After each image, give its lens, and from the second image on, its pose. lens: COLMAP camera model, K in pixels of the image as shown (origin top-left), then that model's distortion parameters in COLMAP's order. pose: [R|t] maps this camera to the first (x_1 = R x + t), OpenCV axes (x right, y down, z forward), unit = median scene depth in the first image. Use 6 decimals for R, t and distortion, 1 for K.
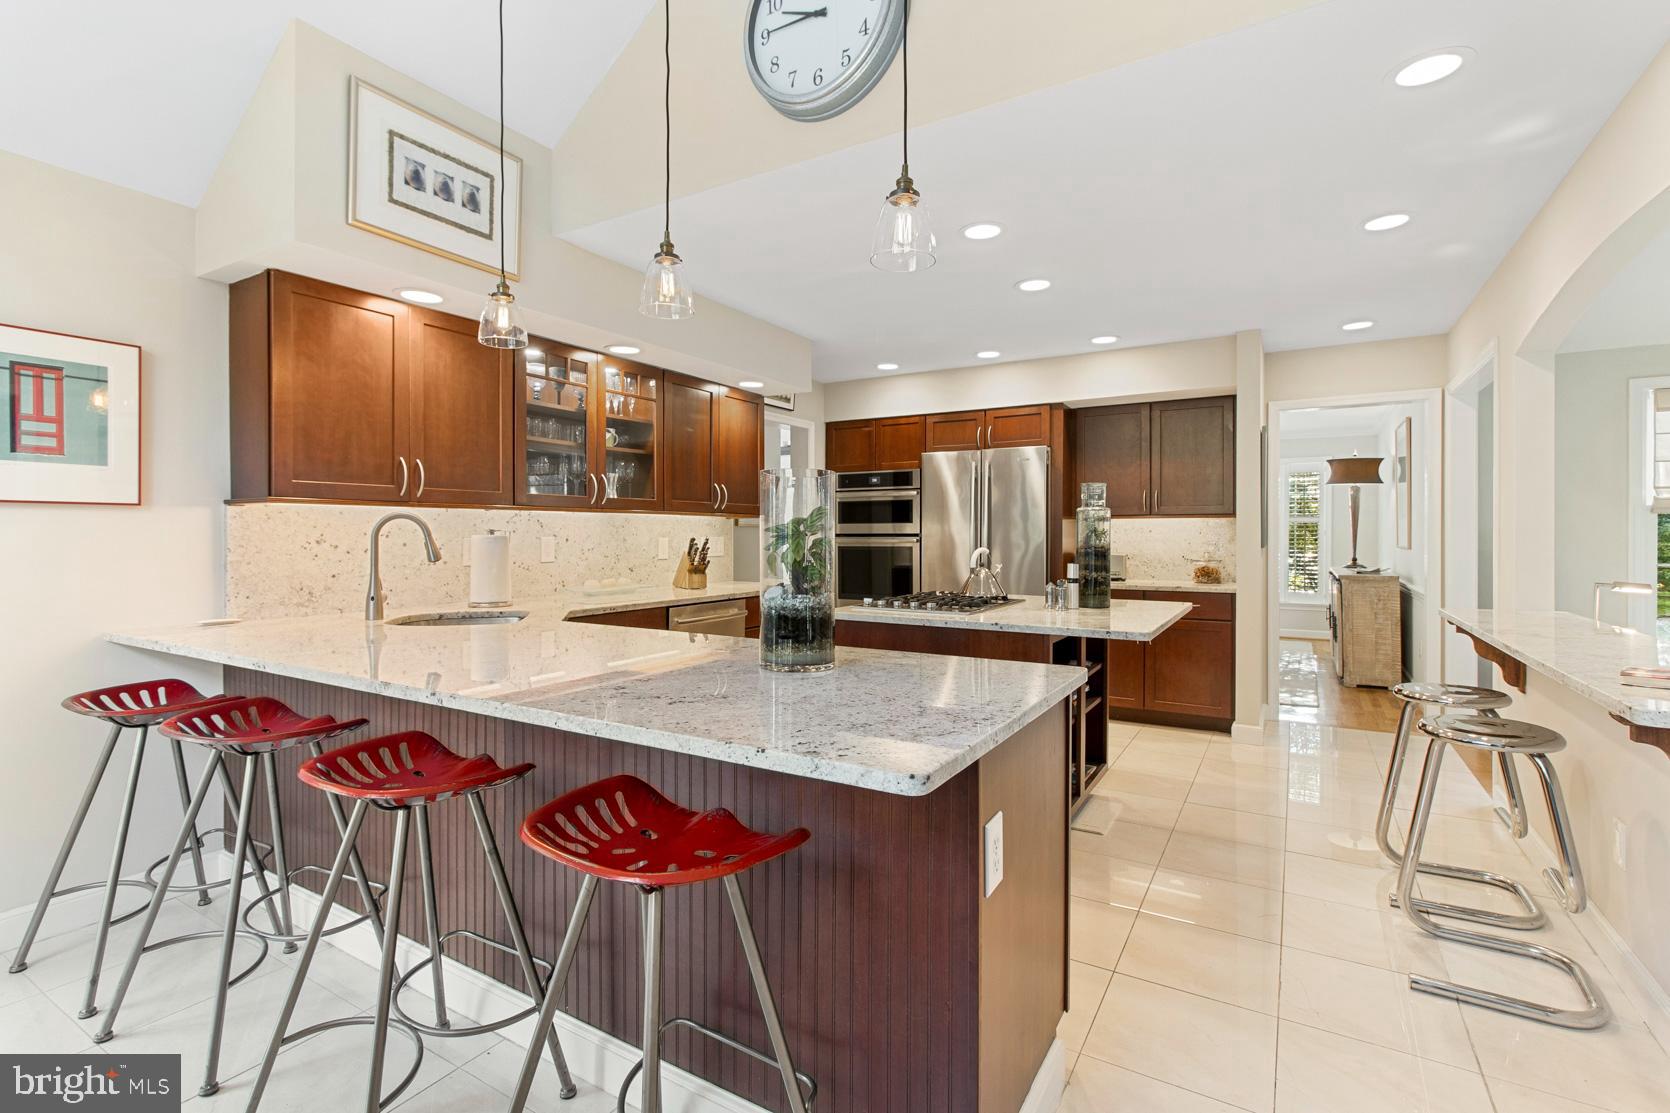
lens RADIAL K [[769.6, 0, 836.5], [0, 769.6, 543.5], [0, 0, 1]] dist [0.004817, 0.000384]
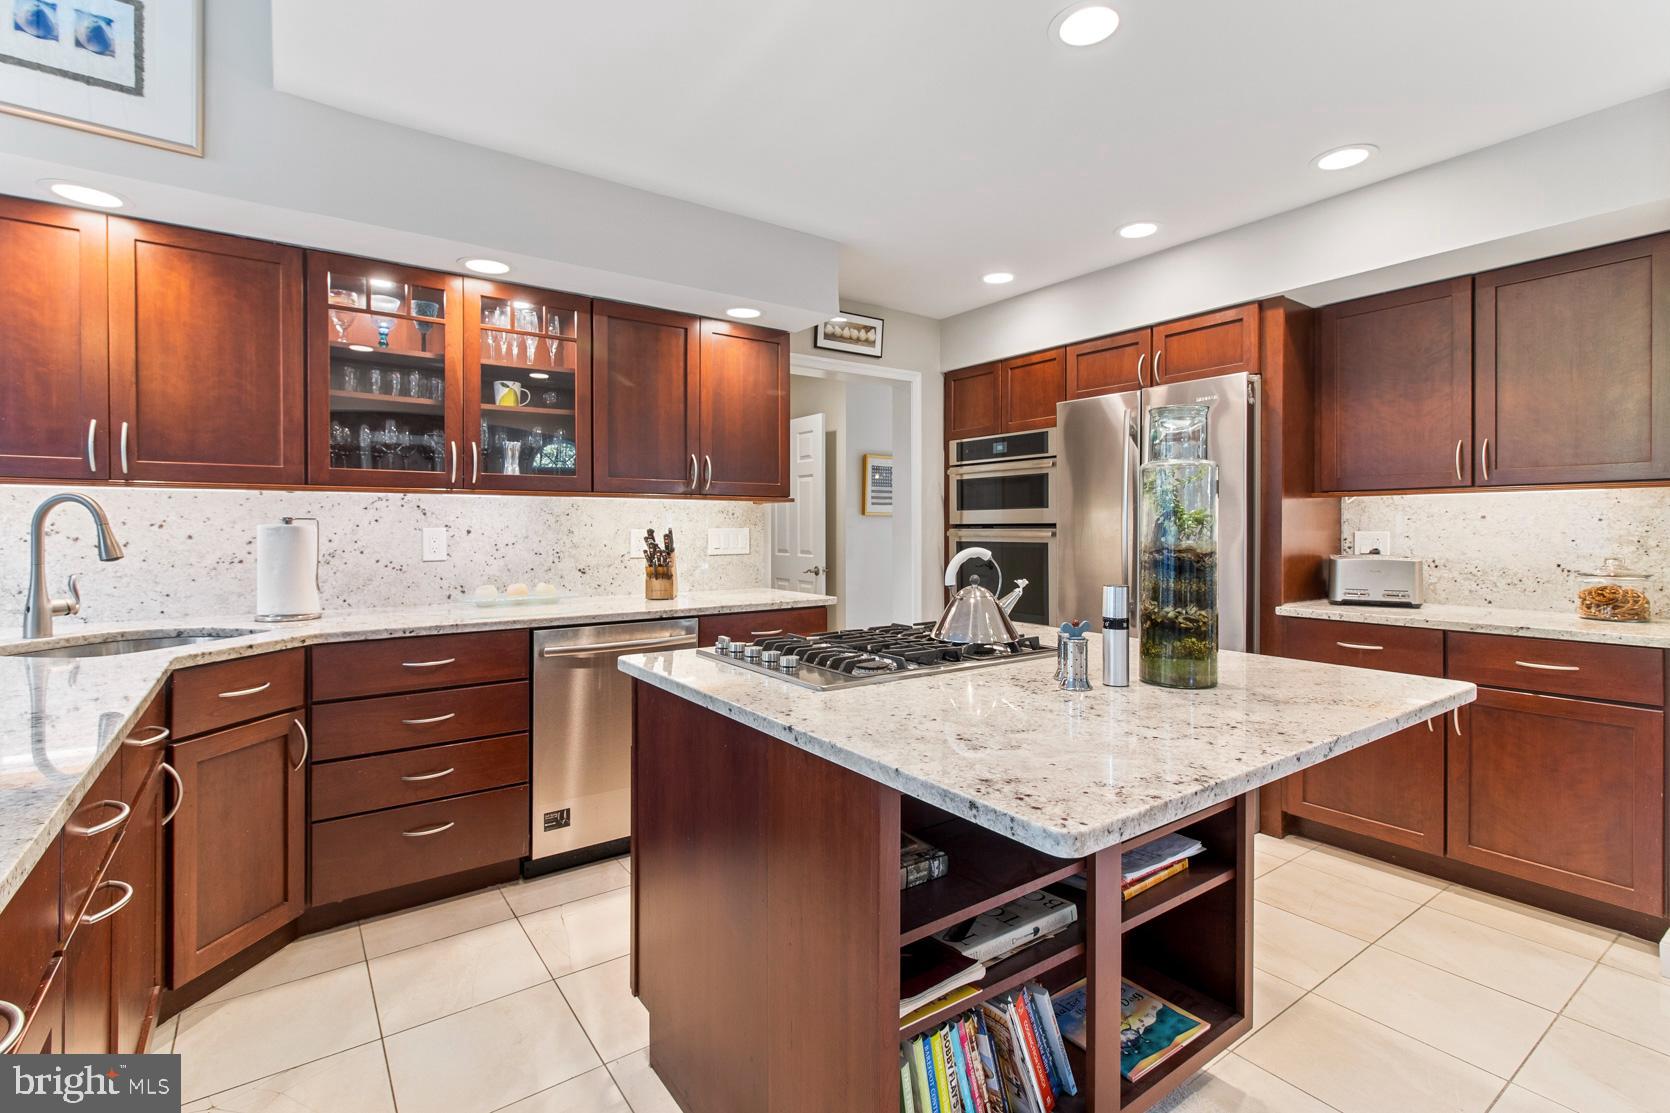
lens RADIAL K [[769.6, 0, 826.1], [0, 769.6, 538.9], [0, 0, 1]] dist [0.004817, 0.000384]
pose [[0.915235, 0.005039, -0.402890, 0.256774], [-0.003672, 0.999985, 0.004164, -0.001769], [0.402905, -0.002332, 0.915239, 0.398914]]
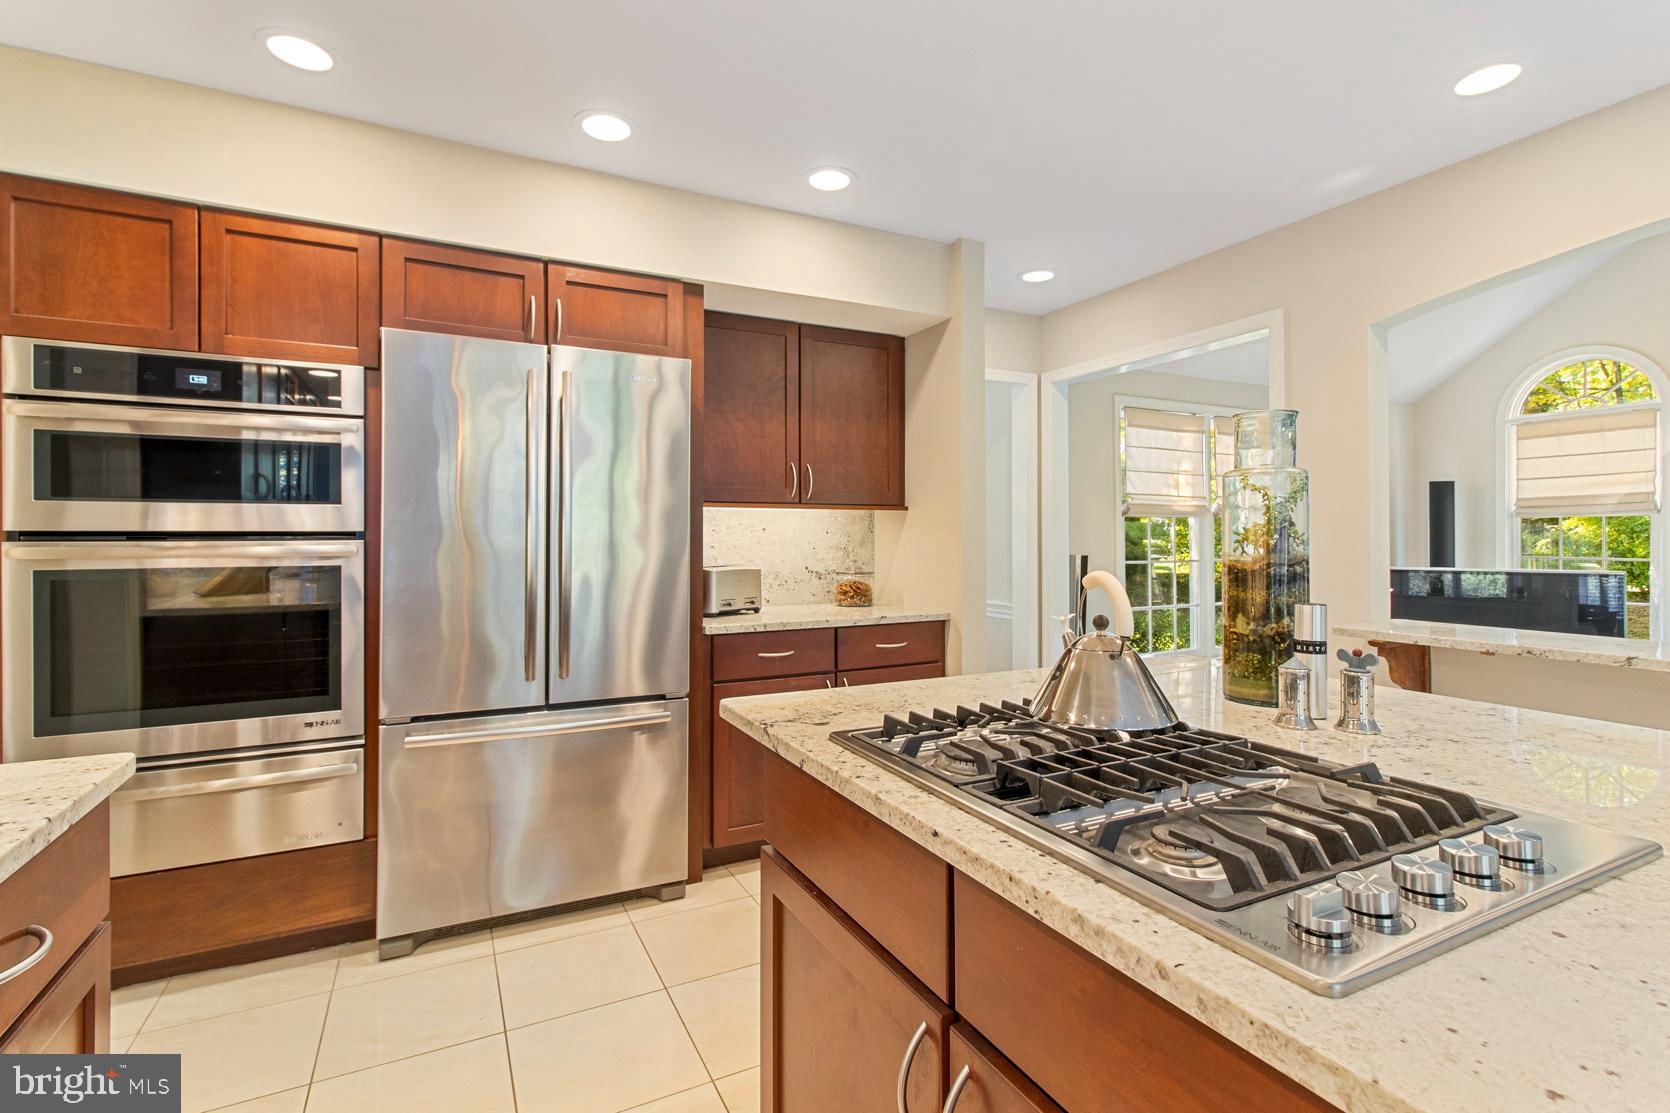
lens RADIAL K [[769.6, 0, 828.9], [0, 769.6, 539.8], [0, 0, 1]] dist [0.004817, 0.000384]
pose [[0.539373, -0.005031, 0.842052, -0.125516], [0.006078, 0.999979, 0.002081, -0.010835], [-0.842045, 0.003996, 0.539392, 0.772555]]
